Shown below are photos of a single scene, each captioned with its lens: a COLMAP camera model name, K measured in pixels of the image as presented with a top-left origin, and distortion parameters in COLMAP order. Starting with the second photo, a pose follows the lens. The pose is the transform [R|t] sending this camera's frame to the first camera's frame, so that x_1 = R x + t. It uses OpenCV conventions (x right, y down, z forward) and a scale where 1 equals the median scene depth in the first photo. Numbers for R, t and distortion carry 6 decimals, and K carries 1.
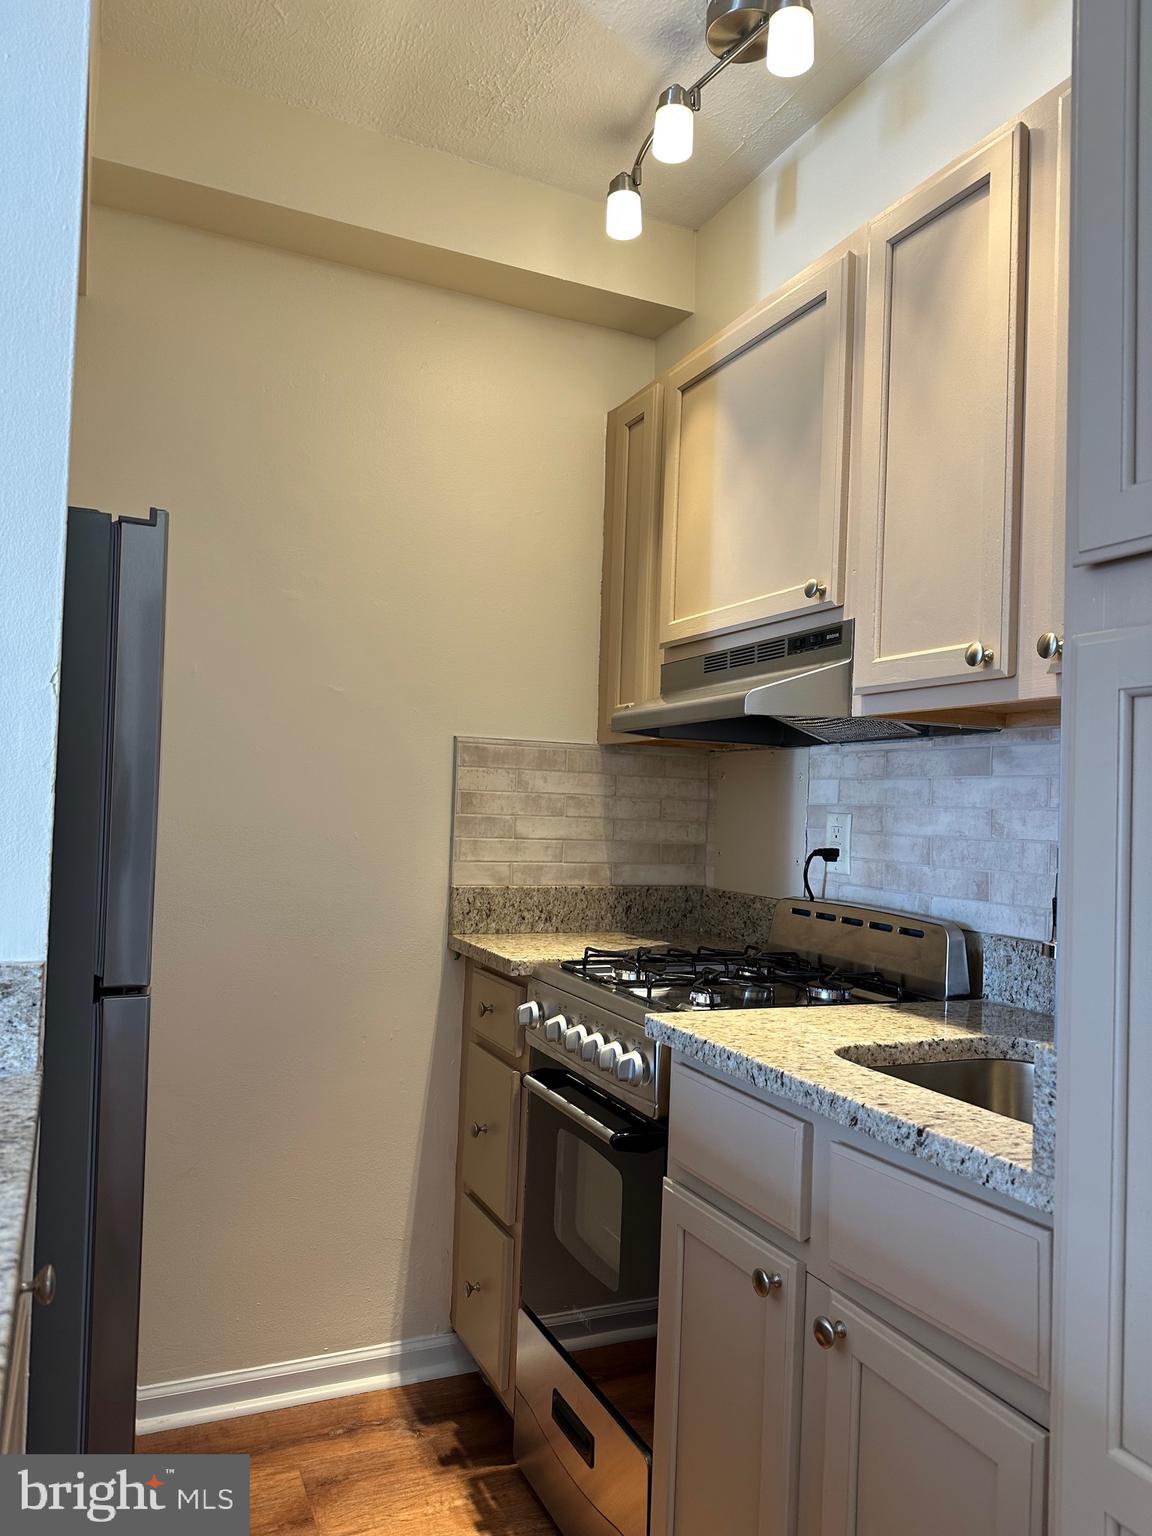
lens RADIAL K [[1100.6, 0, 572.1], [0, 1100.6, 776.2], [0, 0, 1]] dist [0.128357, -0.196764]
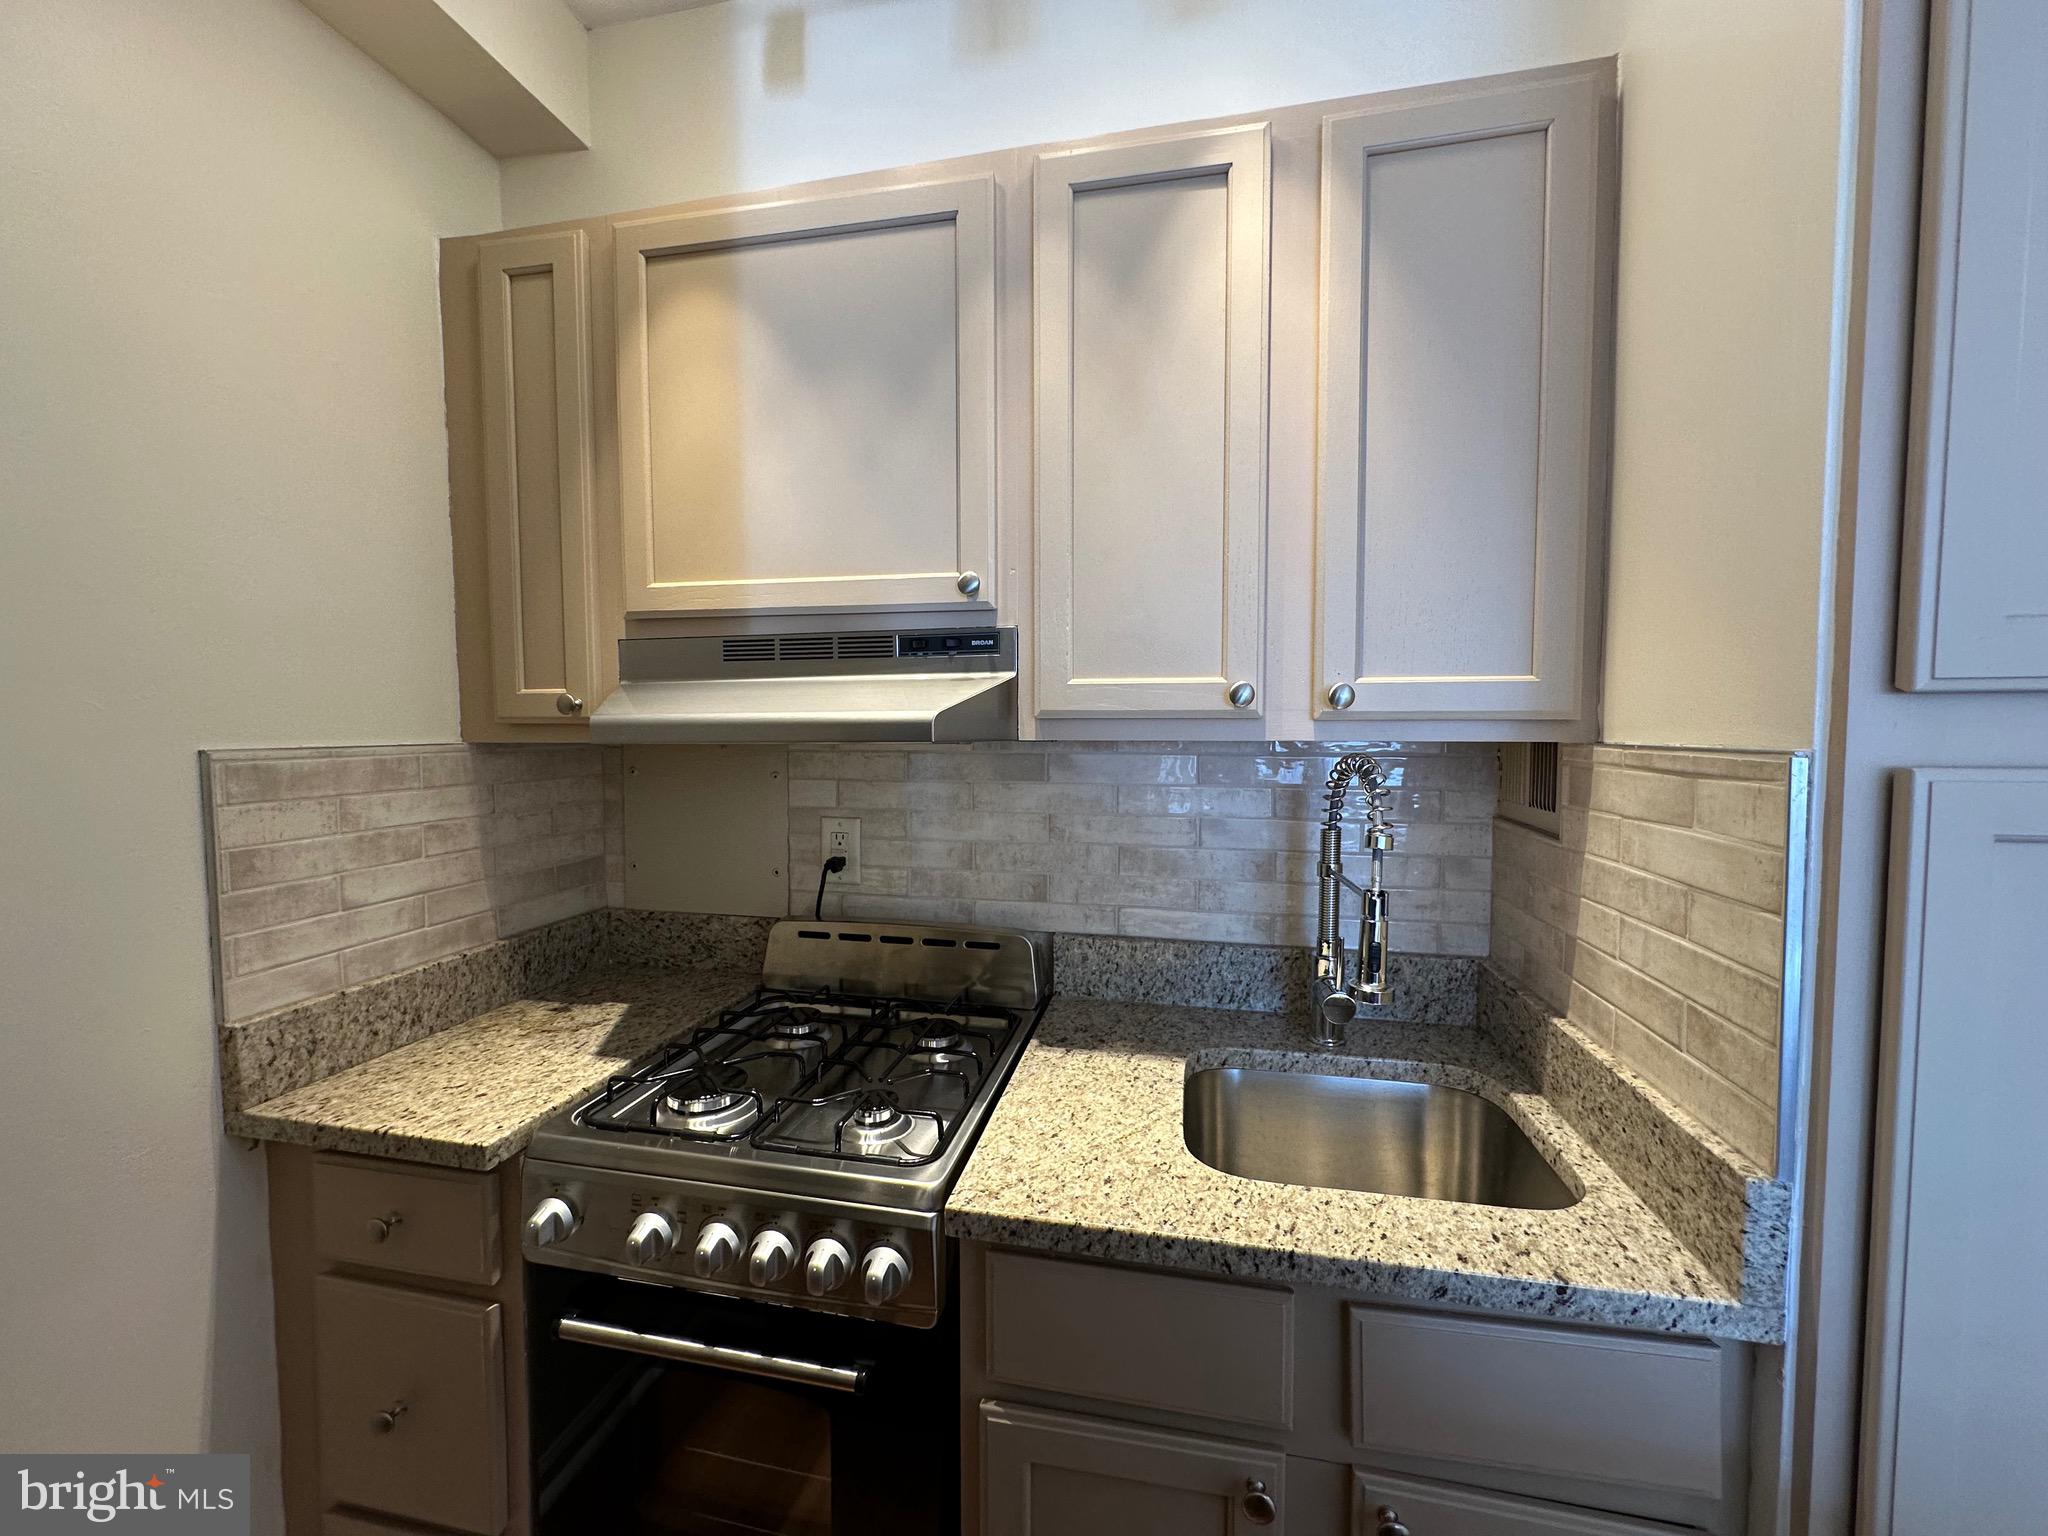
lens RADIAL K [[820.8, 0, 1024.0], [0, 820.8, 768.0], [0, 0, 1]] dist [-0.000665, 0.000580]
pose [[0.586130, -0.080543, 0.806204, -0.228961], [-0.005232, 0.994650, 0.103173, -0.084078], [-0.810200, -0.064691, 0.582573, 0.529276]]
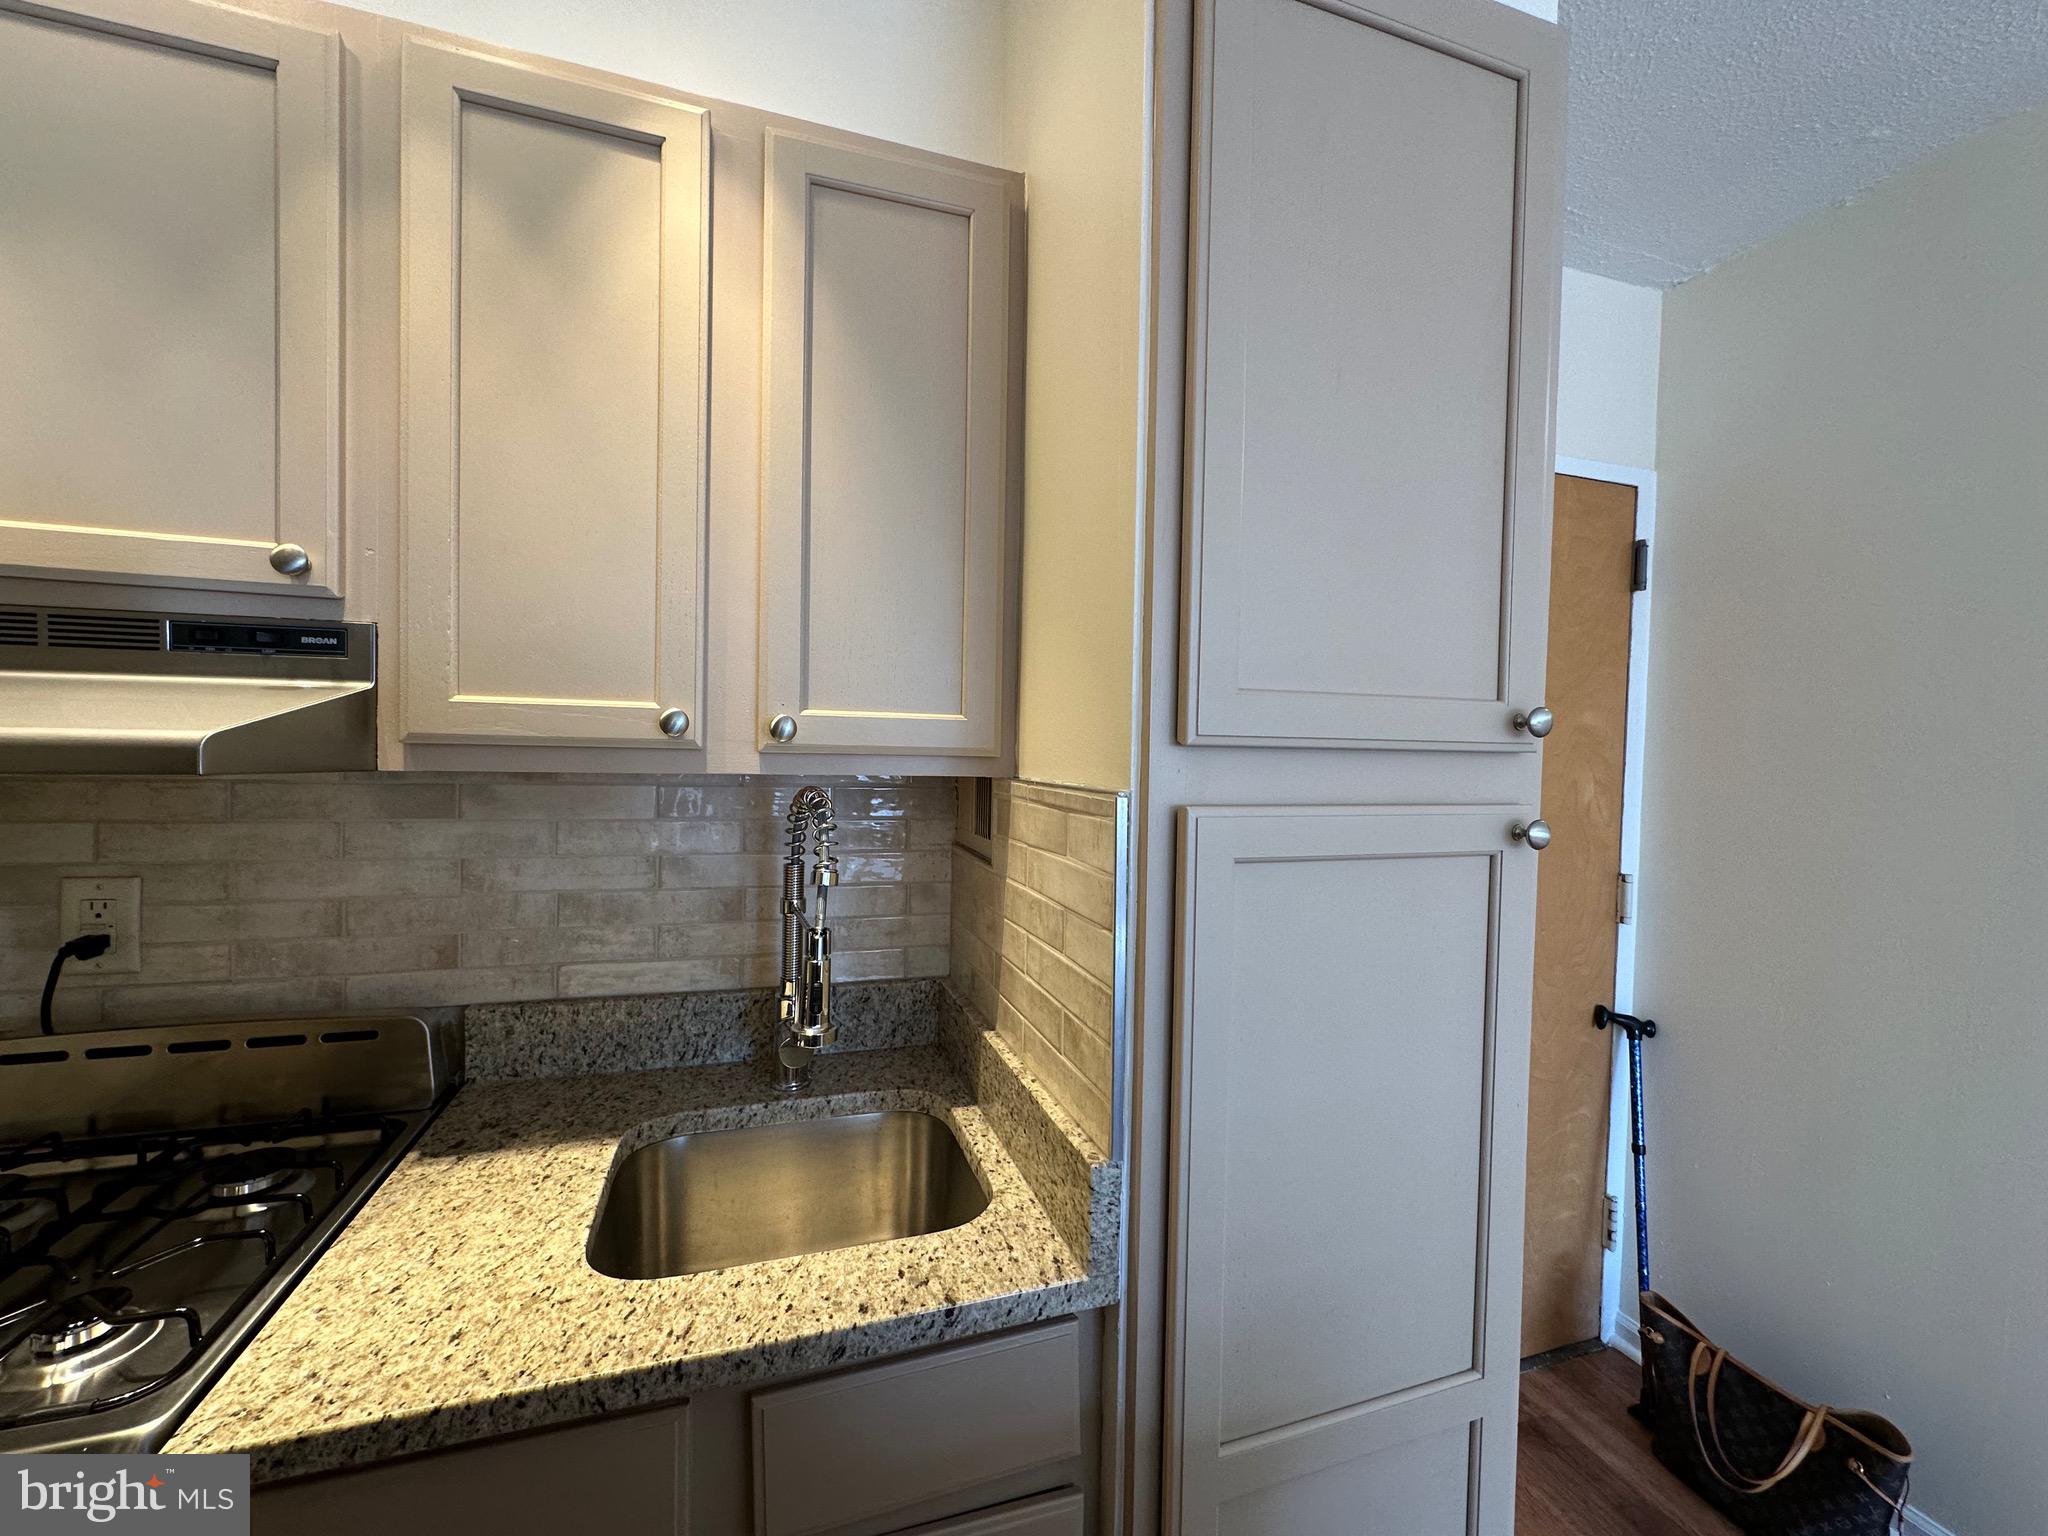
lens RADIAL K [[820.8, 0, 1024.0], [0, 820.8, 768.0], [0, 0, 1]] dist [-0.000665, 0.000580]
pose [[0.104741, -0.058529, 0.992776, -0.172648], [-0.052441, 0.996553, 0.064284, -0.091986], [-0.993116, -0.058795, 0.101311, 0.478465]]
